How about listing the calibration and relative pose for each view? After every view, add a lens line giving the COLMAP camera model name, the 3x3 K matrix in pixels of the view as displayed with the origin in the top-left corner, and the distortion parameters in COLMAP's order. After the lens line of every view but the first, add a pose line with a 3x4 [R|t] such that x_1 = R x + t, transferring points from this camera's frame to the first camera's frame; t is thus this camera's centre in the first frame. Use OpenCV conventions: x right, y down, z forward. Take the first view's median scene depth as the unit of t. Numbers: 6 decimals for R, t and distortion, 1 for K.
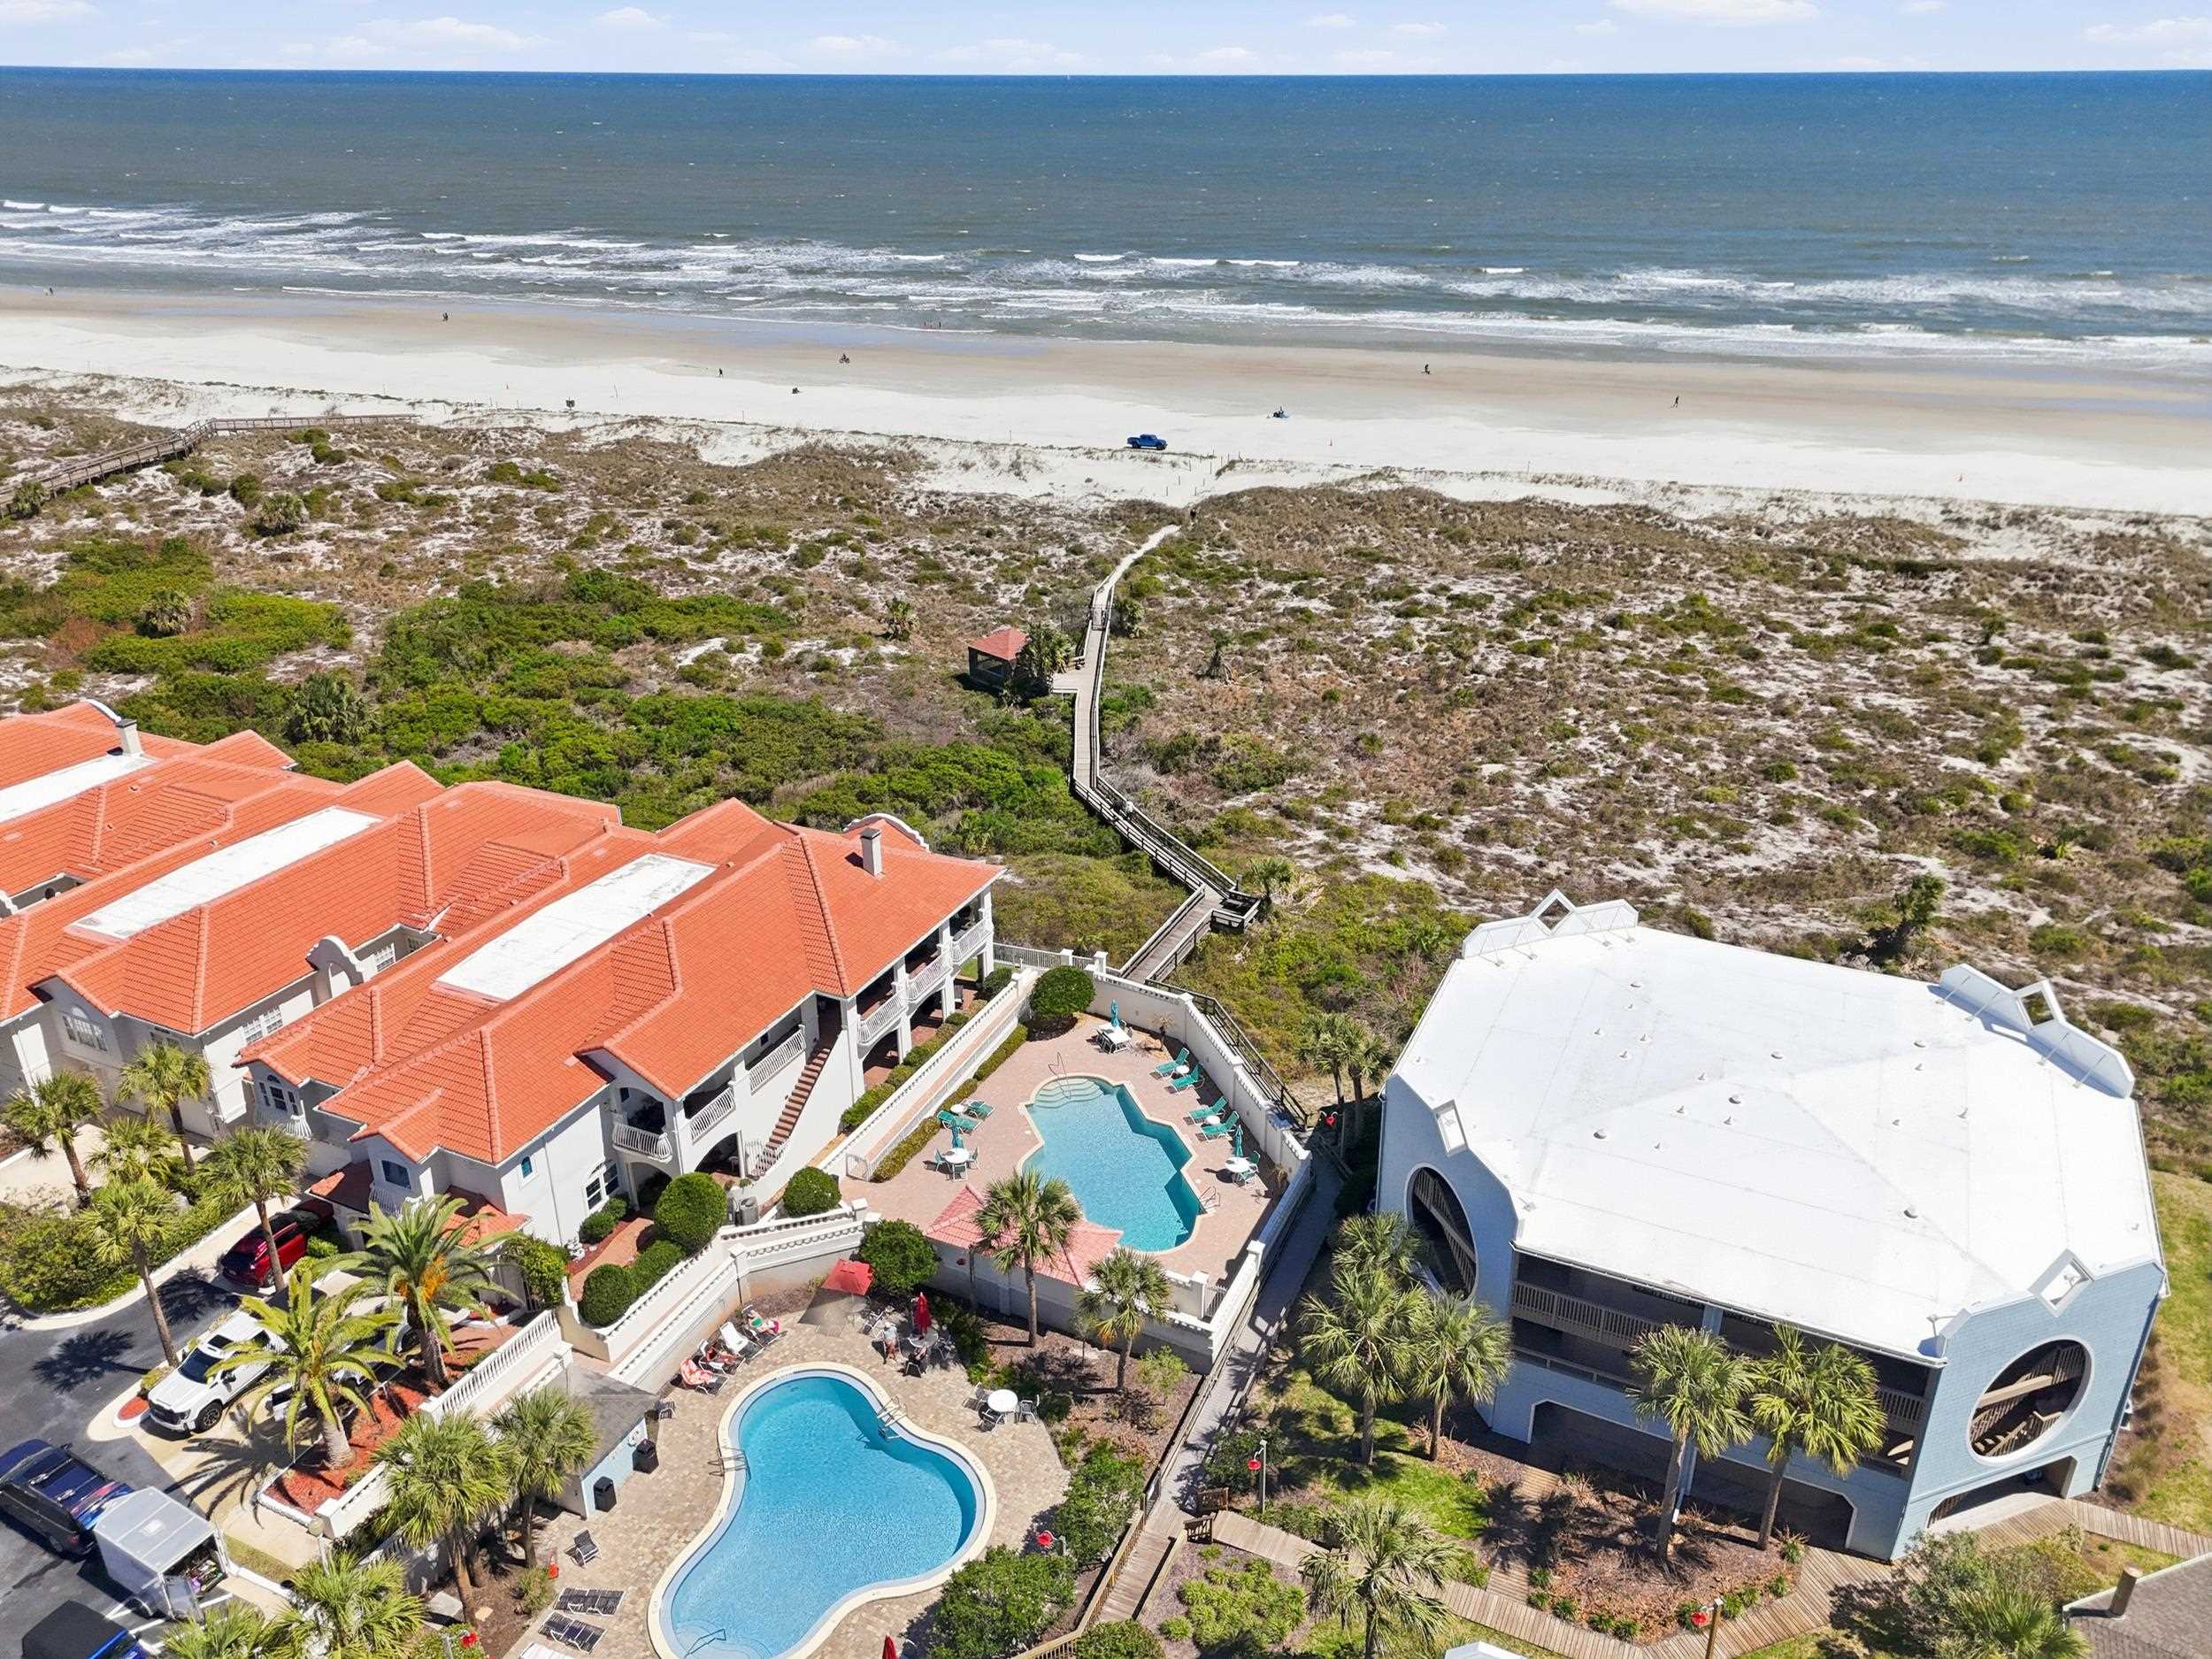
lens RADIAL K [[1635.8, 0, 1127.8], [0, 1635.8, 821.2], [0, 0, 1]] dist [0.064610, -0.044603]
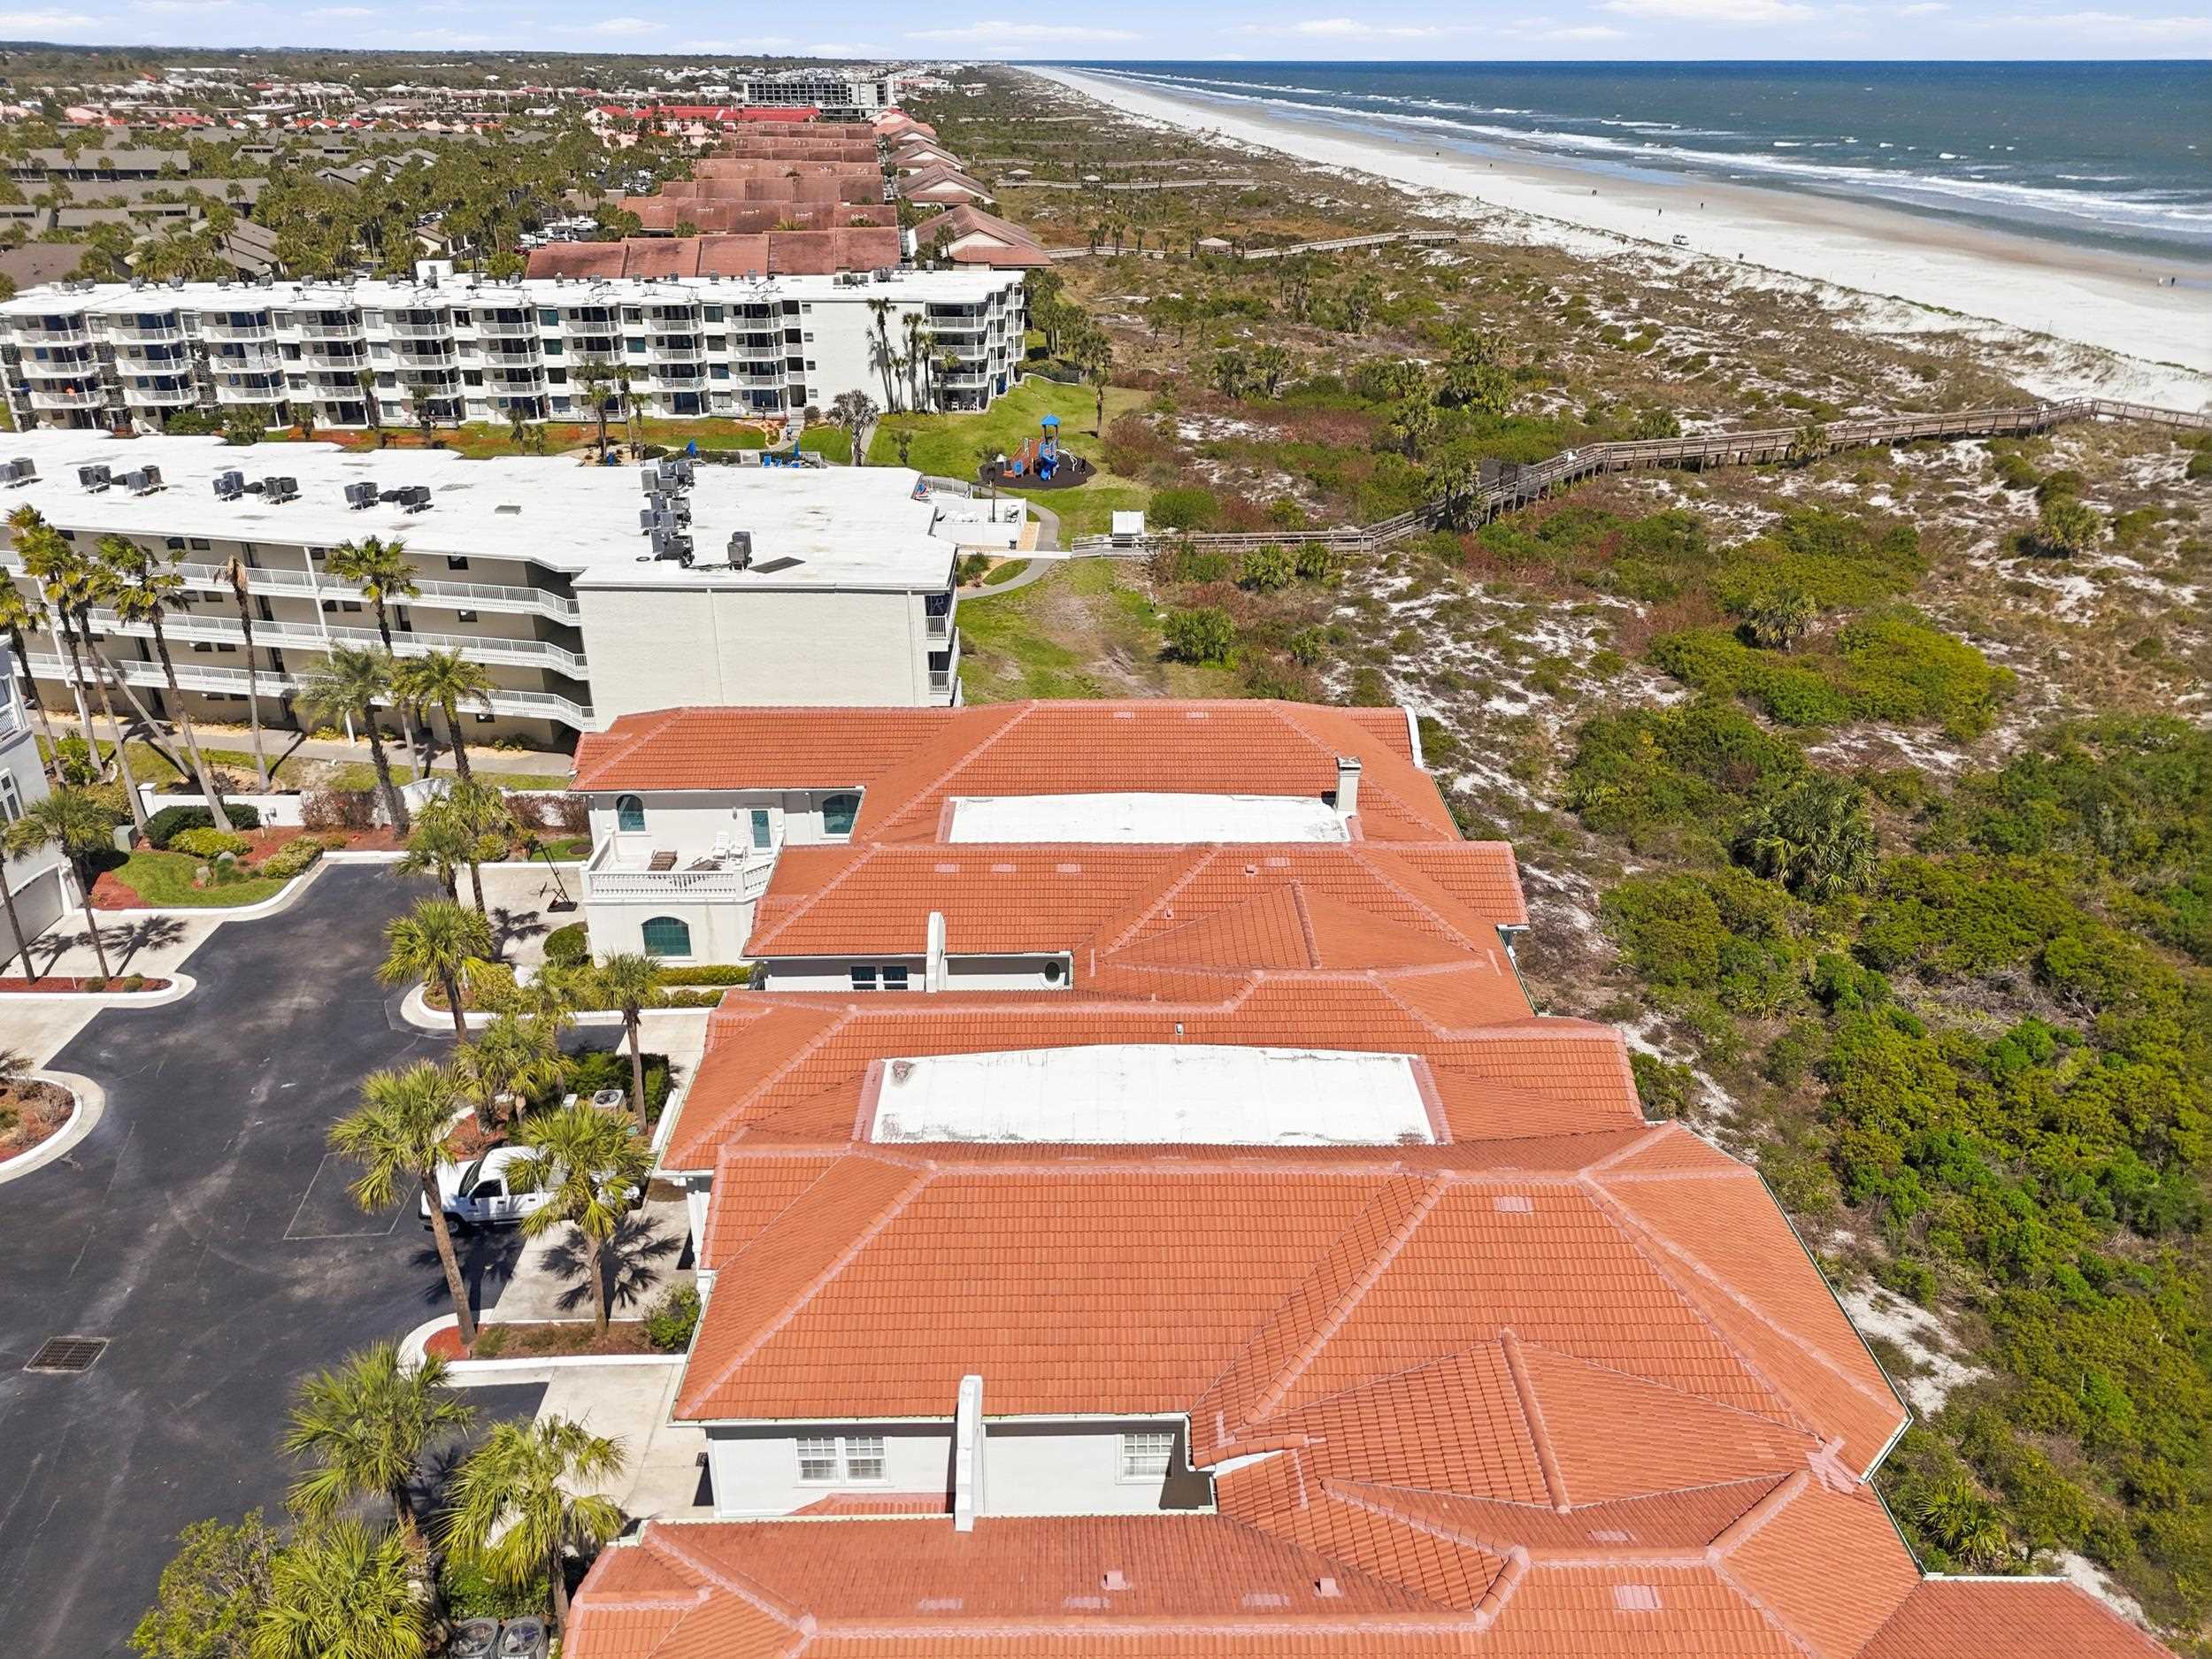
lens RADIAL K [[1617.3, 0, 1084.3], [0, 1617.3, 829.3], [0, 0, 1]] dist [0.066597, -0.067769]
pose [[0.427616, 0.387913, -0.816497, -0.097083], [-0.377550, 0.897332, 0.228587, -0.101907], [0.821341, 0.210521, 0.530170, 0.436636]]
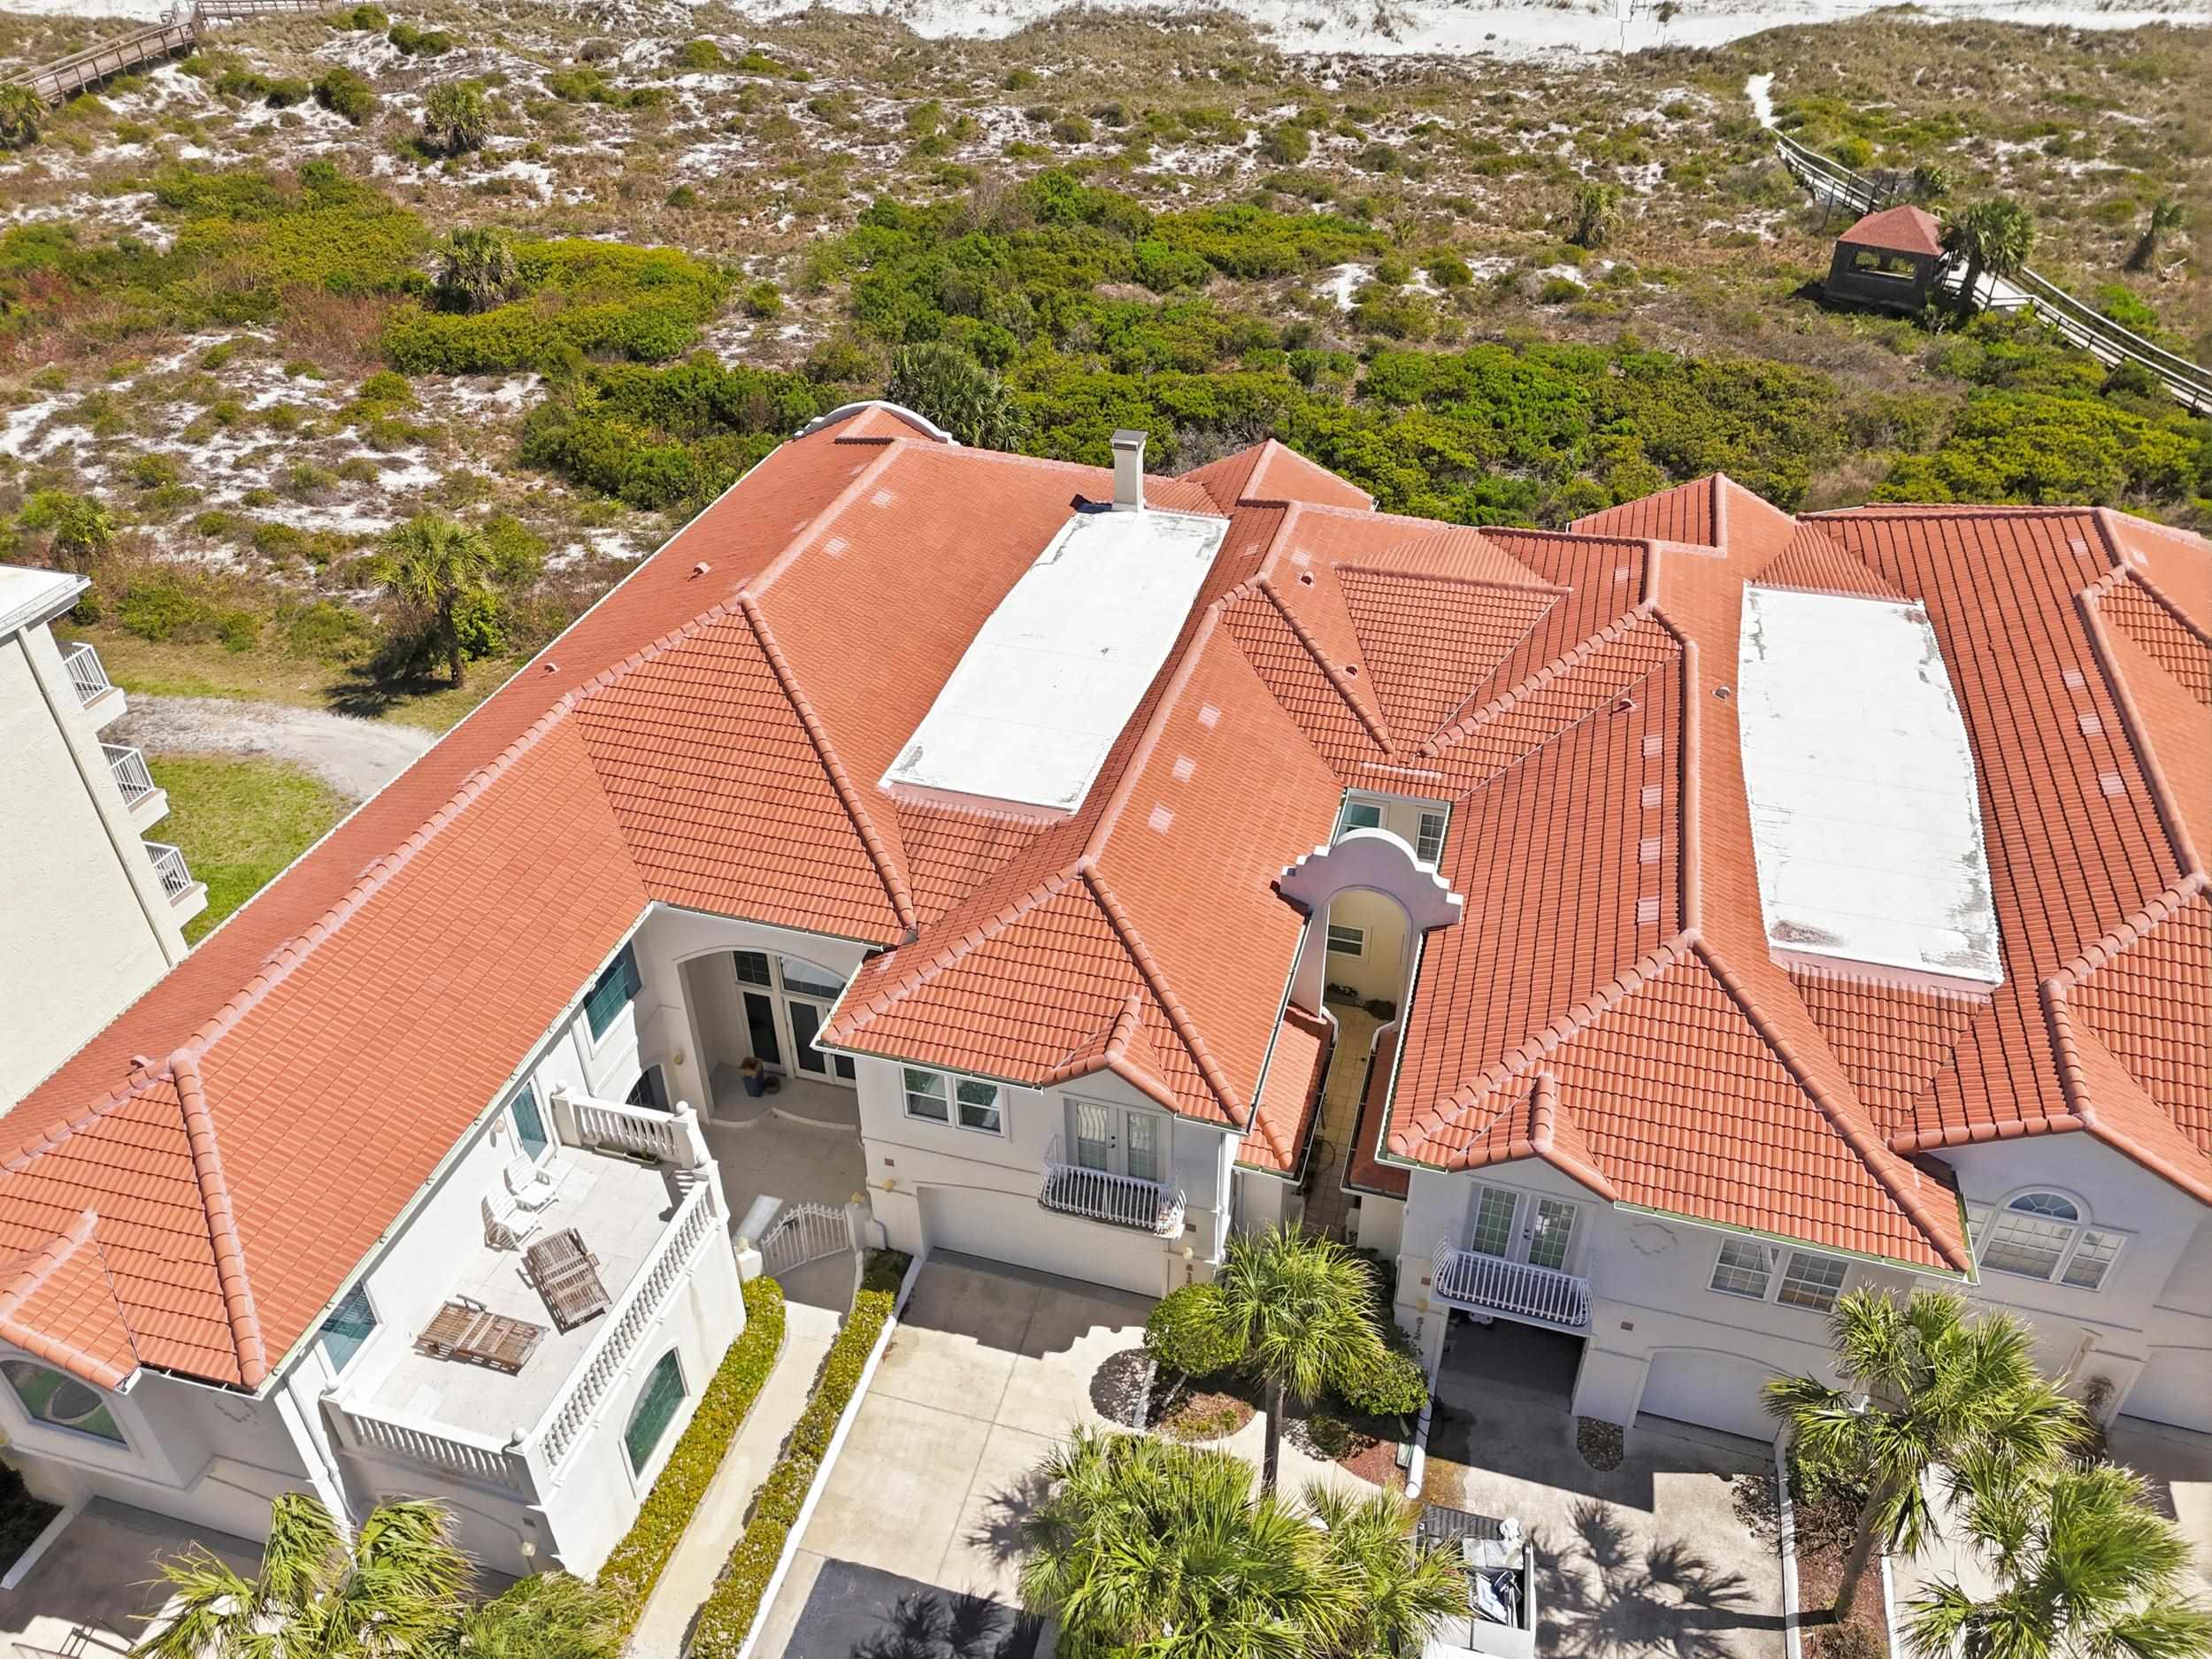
lens RADIAL K [[1635.8, 0, 1127.8], [0, 1635.8, 821.2], [0, 0, 1]] dist [0.064610, -0.044603]
pose [[0.987907, -0.095719, 0.121970, -0.489401], [0.071337, 0.979081, 0.190555, -0.030428], [-0.137659, -0.179550, 0.974070, 0.387587]]
